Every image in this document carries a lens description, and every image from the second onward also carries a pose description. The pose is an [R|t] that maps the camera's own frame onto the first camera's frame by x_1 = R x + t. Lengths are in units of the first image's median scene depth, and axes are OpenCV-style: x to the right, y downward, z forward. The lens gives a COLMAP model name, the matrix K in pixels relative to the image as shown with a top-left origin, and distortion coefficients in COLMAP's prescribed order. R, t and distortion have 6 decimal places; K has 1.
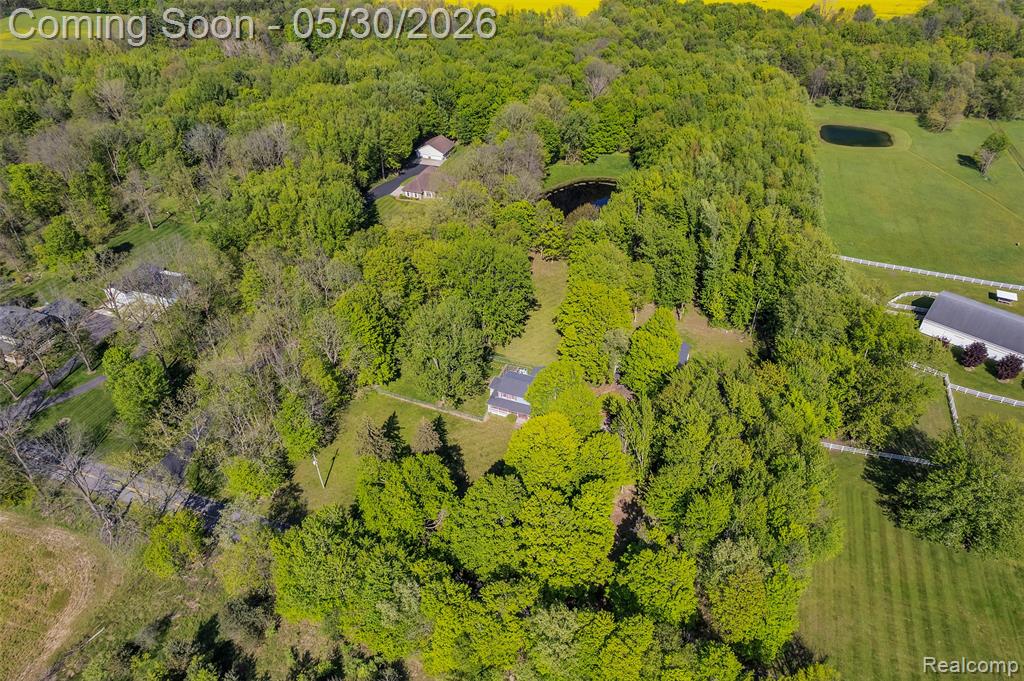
lens RADIAL K [[653.2, 0, 512.4], [0, 653.2, 344.8], [0, 0, 1]] dist [-0.079691, 0.072661]
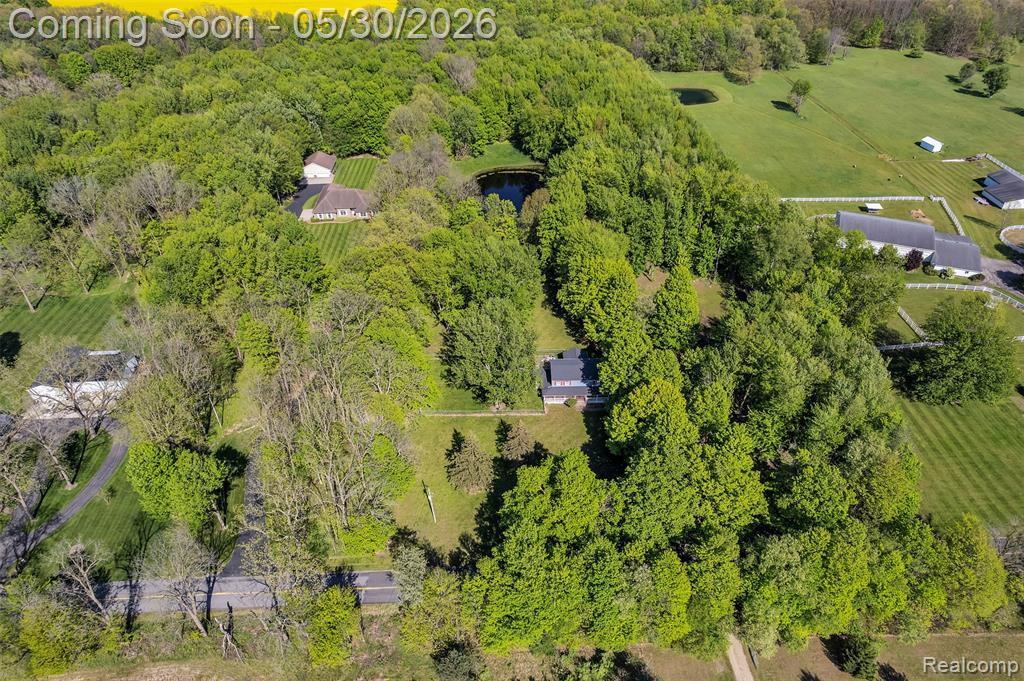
lens RADIAL K [[653.2, 0, 512.4], [0, 653.2, 344.8], [0, 0, 1]] dist [-0.079691, 0.072661]
pose [[0.928500, -0.234518, 0.287904, -0.211585], [0.233608, 0.971587, 0.038032, -0.021350], [-0.288643, 0.031944, 0.956904, 0.028184]]
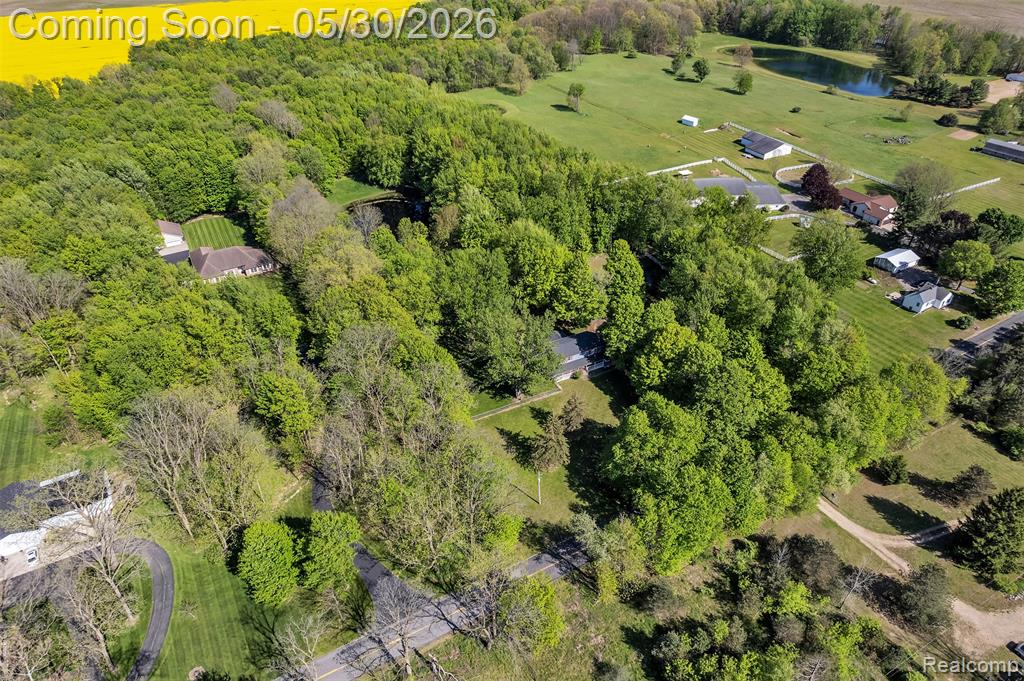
lens RADIAL K [[653.2, 0, 512.4], [0, 653.2, 344.8], [0, 0, 1]] dist [-0.079691, 0.072661]
pose [[0.665737, -0.438079, 0.604054, -0.436533], [0.461897, 0.877723, 0.127490, -0.077502], [-0.586042, 0.194136, 0.786680, 0.095547]]
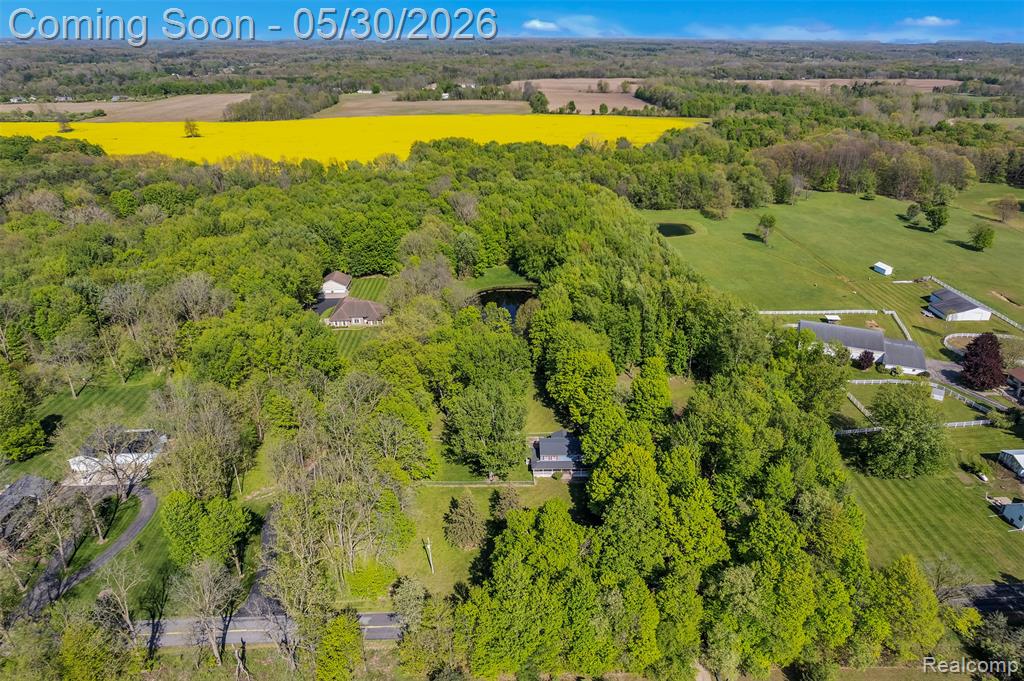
lens RADIAL K [[653.2, 0, 512.4], [0, 653.2, 344.8], [0, 0, 1]] dist [-0.079691, 0.072661]
pose [[0.929835, -0.163226, 0.329793, -0.241864], [0.226923, 0.959882, -0.164720, 0.036676], [-0.289676, 0.228000, 0.929572, -0.047132]]
